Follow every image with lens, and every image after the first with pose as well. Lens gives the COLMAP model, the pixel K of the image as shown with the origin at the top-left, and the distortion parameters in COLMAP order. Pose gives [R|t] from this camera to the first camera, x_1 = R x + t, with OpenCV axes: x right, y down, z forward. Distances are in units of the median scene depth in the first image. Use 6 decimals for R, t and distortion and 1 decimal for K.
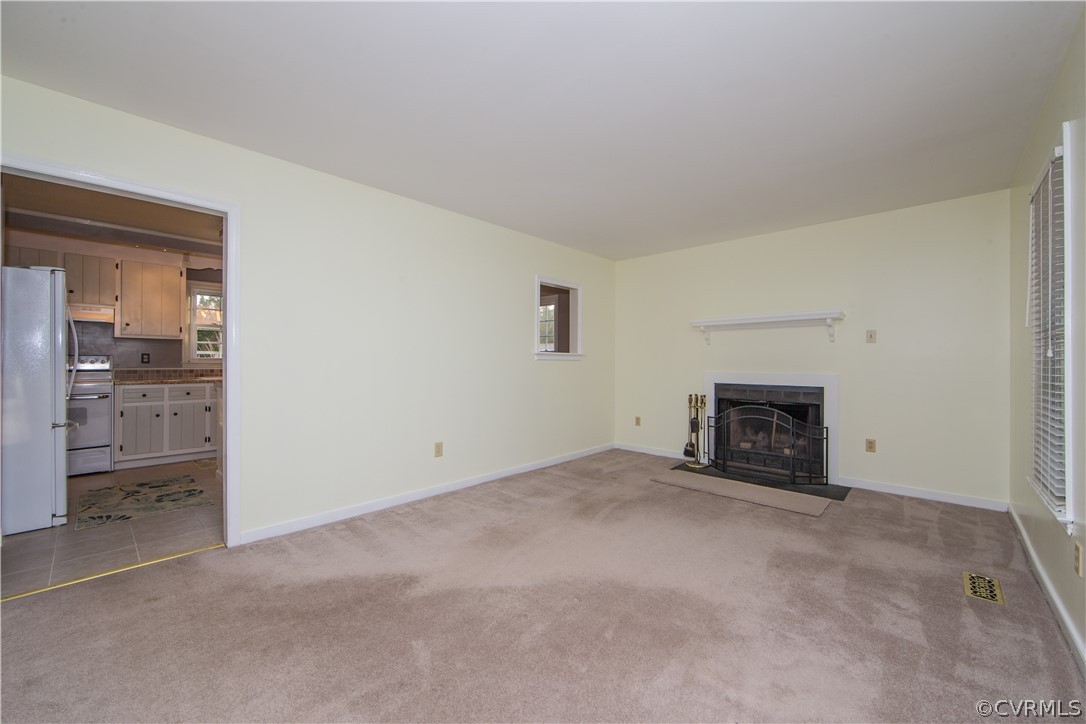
lens RADIAL K [[429.1, 0, 540.6], [0, 429.1, 359.6], [0, 0, 1]] dist [0.000478, 0.000293]
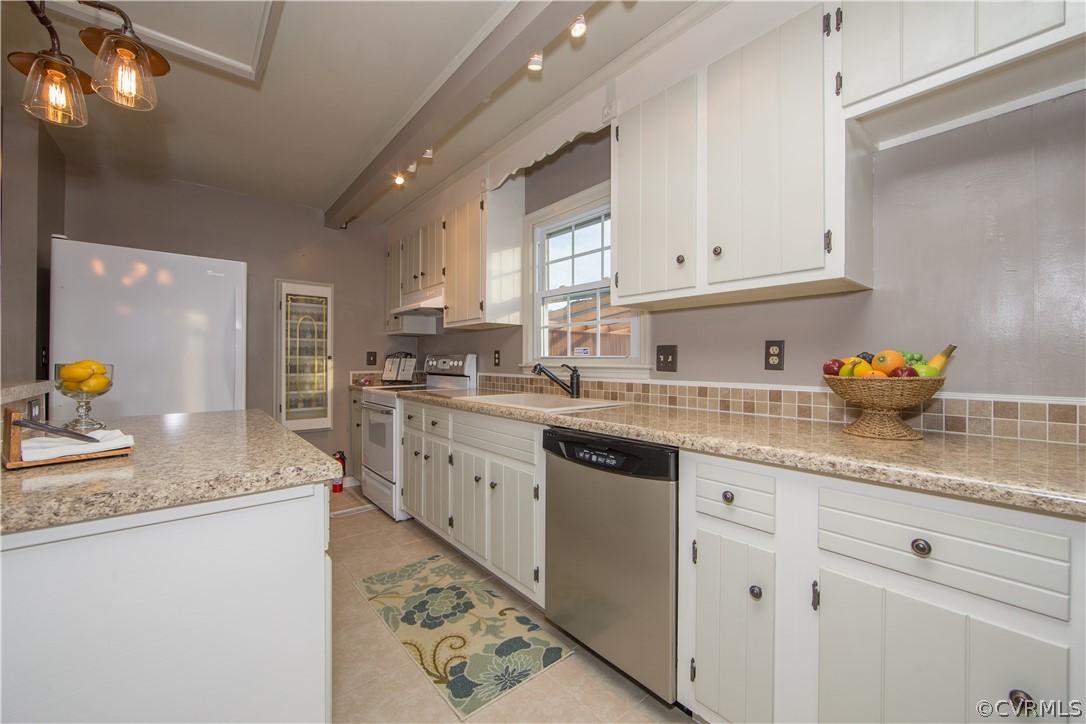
lens RADIAL K [[429.1, 0, 540.6], [0, 429.1, 359.6], [0, 0, 1]] dist [0.000478, 0.000293]
pose [[-0.126425, -0.004458, -0.991966, -0.298008], [0.001119, 0.999989, -0.004637, 0.002413], [0.991976, -0.001696, -0.126419, 1.160945]]
